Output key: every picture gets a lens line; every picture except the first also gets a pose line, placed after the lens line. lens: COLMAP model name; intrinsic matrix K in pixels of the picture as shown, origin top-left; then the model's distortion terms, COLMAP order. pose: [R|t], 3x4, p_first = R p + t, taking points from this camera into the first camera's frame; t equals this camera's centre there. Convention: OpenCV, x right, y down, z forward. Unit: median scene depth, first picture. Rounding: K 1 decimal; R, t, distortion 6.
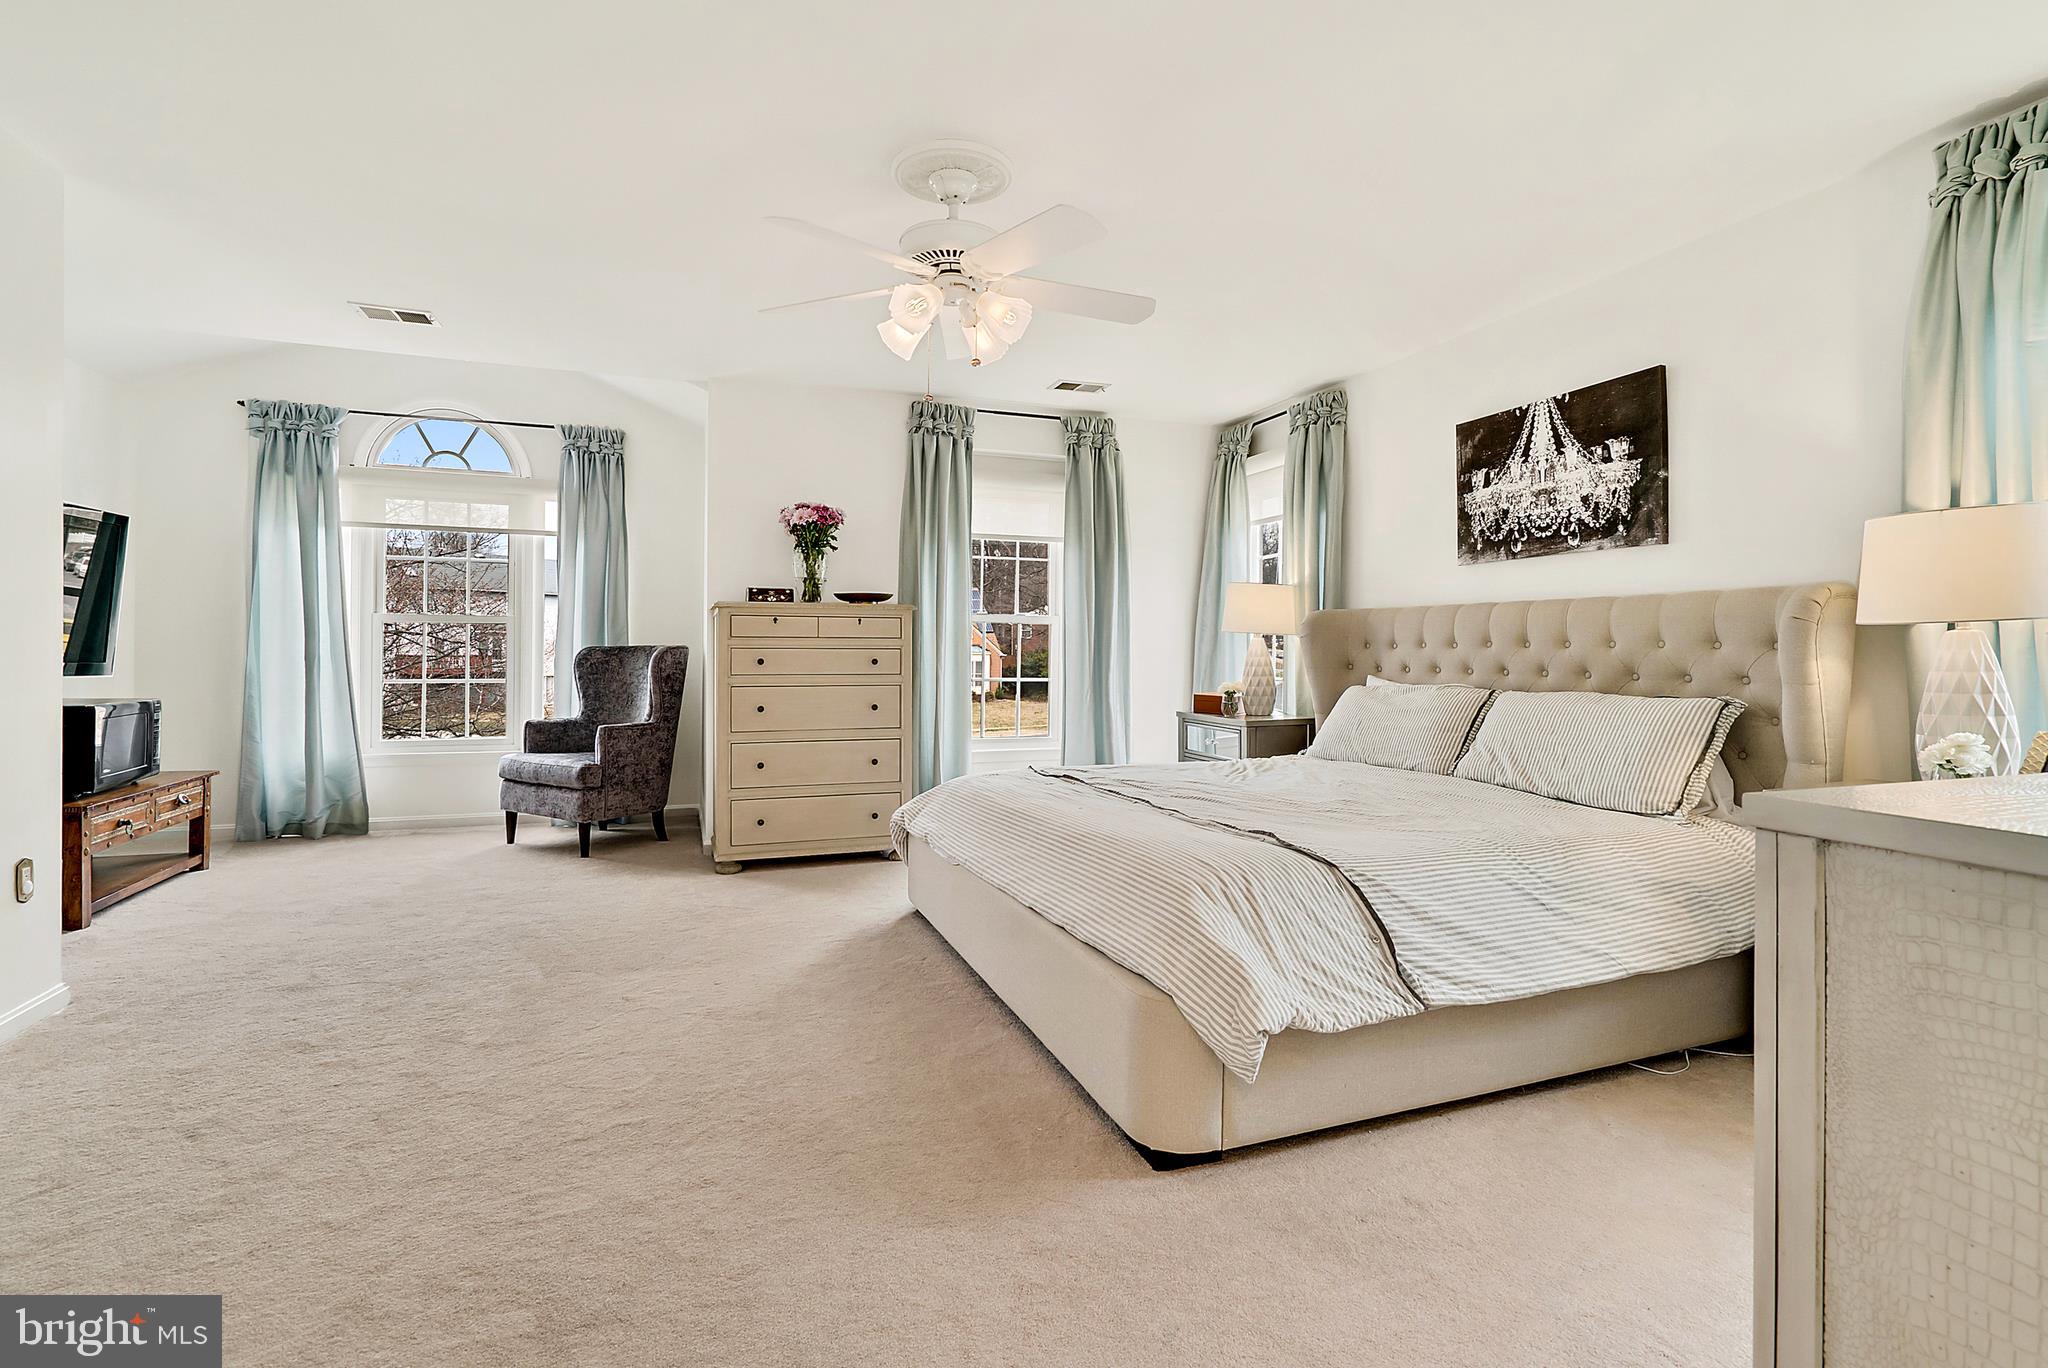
lens RADIAL K [[948.6, 0, 1023.3], [0, 948.6, 650.1], [0, 0, 1]] dist [-0.000812, 0.009591]
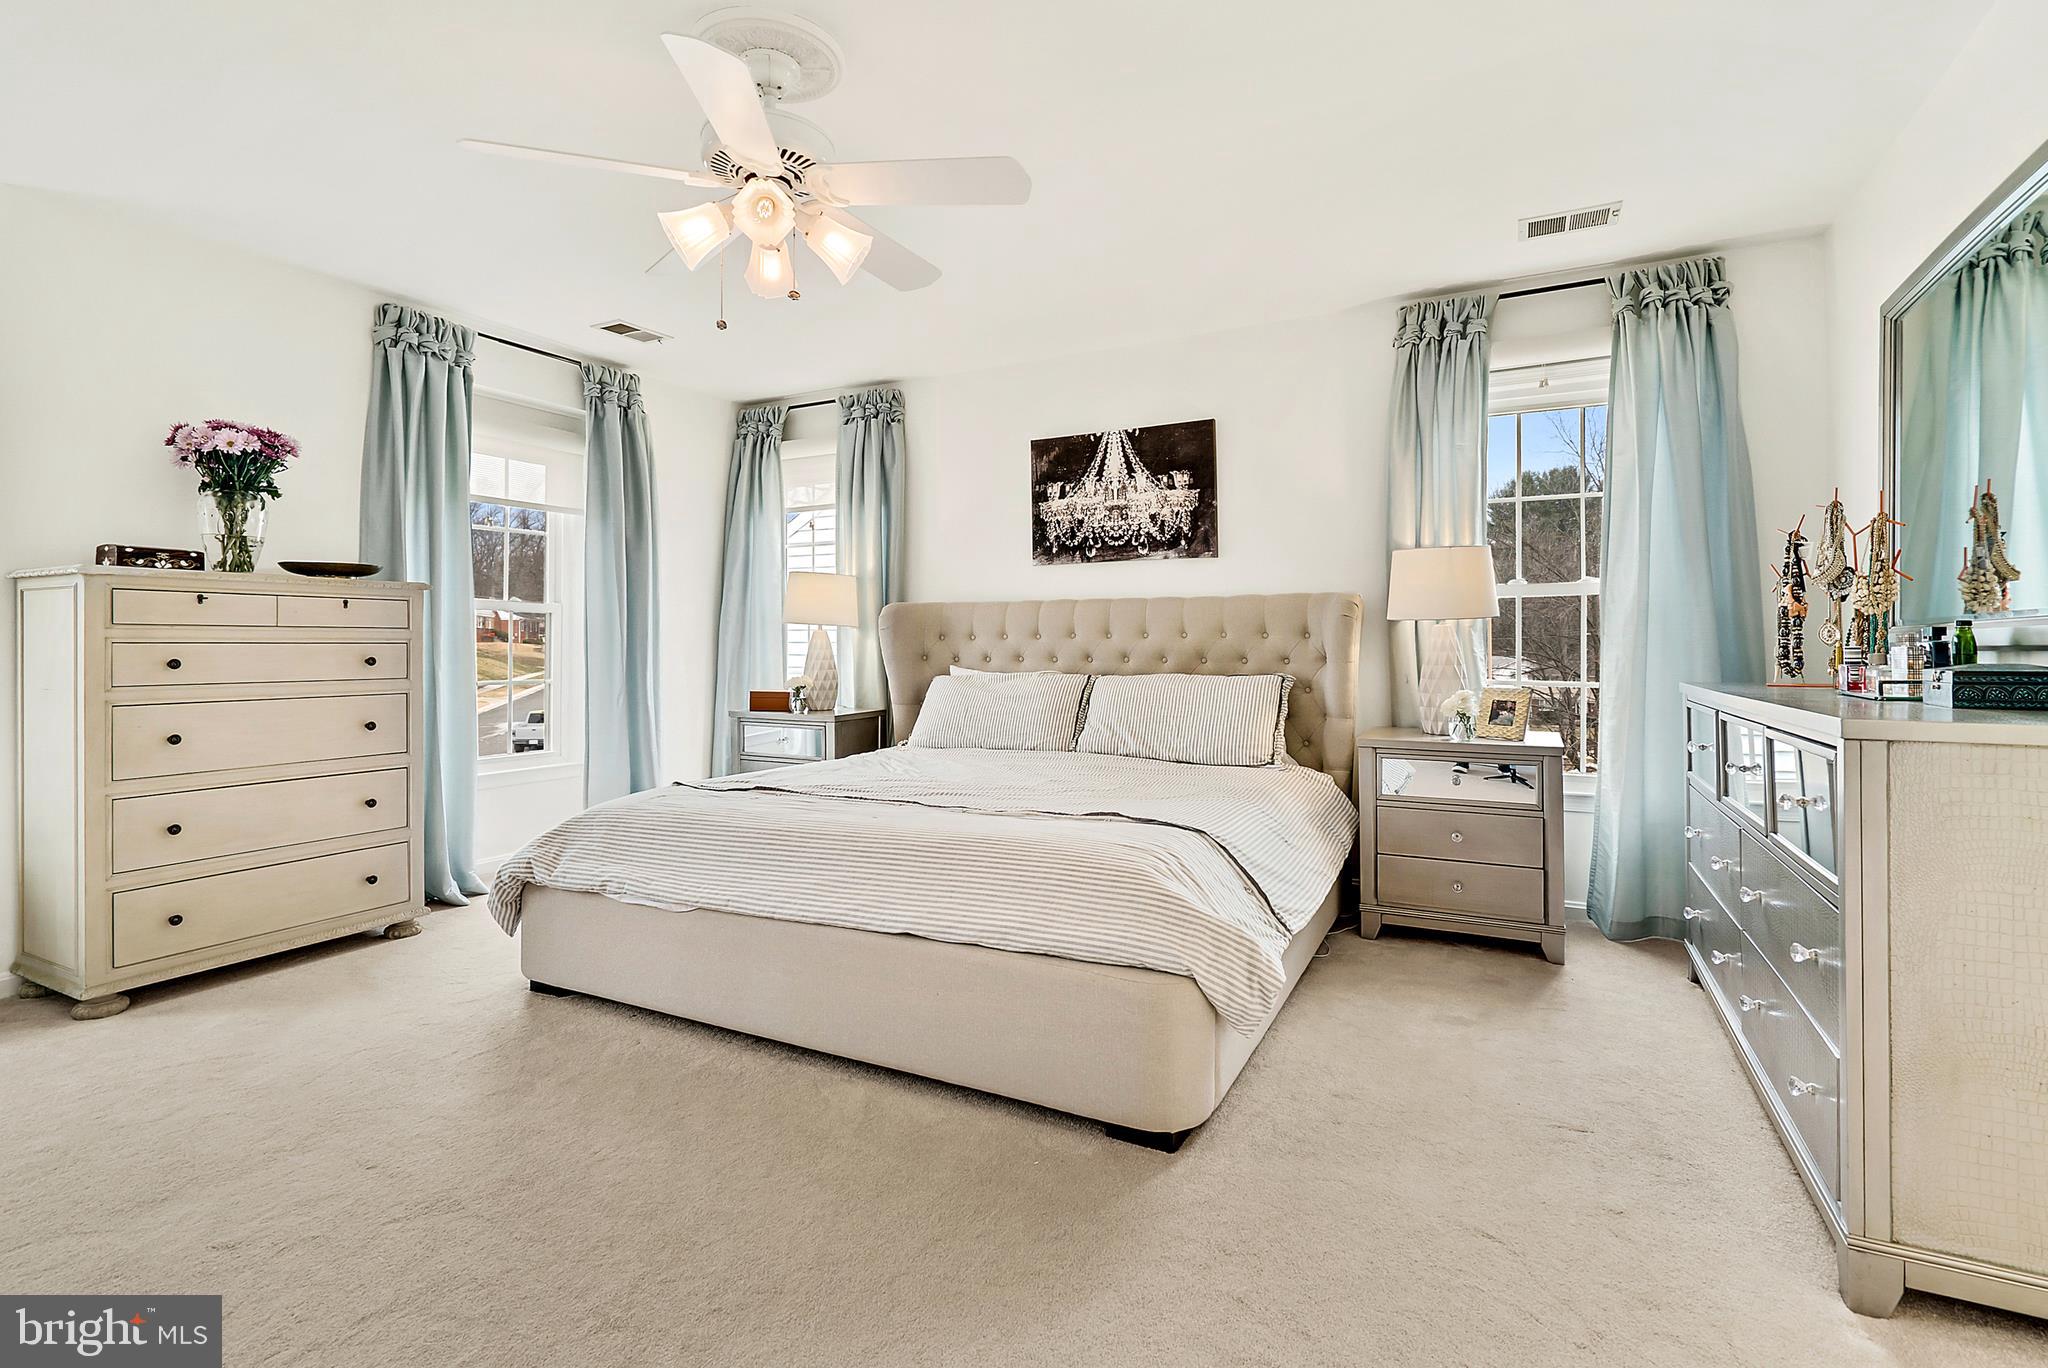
lens RADIAL K [[960.9, 0, 1025.1], [0, 960.9, 636.5], [0, 0, 1]] dist [-0.000966, 0.001125]
pose [[0.742469, -0.000710, 0.669880, -0.328035], [0.007488, 0.999946, -0.007240, 0.003123], [-0.669838, 0.010391, 0.742434, 0.171237]]
